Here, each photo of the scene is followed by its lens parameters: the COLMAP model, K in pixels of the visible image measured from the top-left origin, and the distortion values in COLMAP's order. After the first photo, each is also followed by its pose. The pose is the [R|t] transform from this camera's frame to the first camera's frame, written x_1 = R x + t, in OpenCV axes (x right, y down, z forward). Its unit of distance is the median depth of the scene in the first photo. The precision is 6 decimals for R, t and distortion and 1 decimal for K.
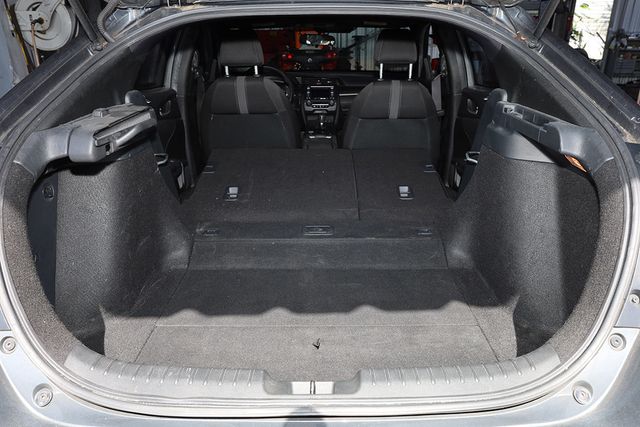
lens RADIAL K [[458.5, 0, 320.3], [0, 458.5, 214.2], [0, 0, 1]] dist [0.000938, -0.004211]
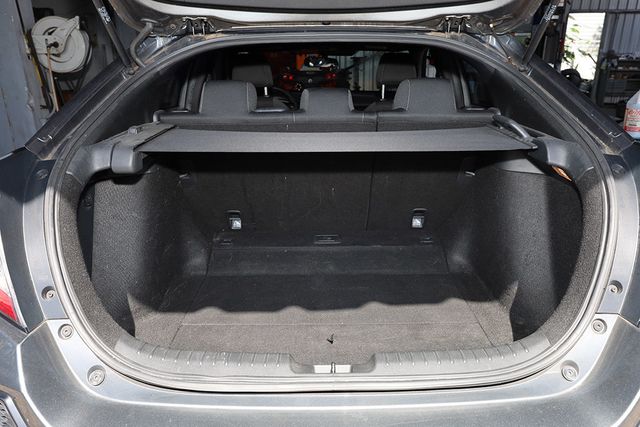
lens RADIAL K [[458.5, 0, 320.7], [0, 458.5, 213.1], [0, 0, 1]] dist [0.000938, -0.004211]
pose [[0.999983, -0.003376, 0.004716, -0.034946], [0.003573, 0.999094, -0.042410, 0.028180], [-0.004568, 0.042427, 0.999089, -0.102331]]
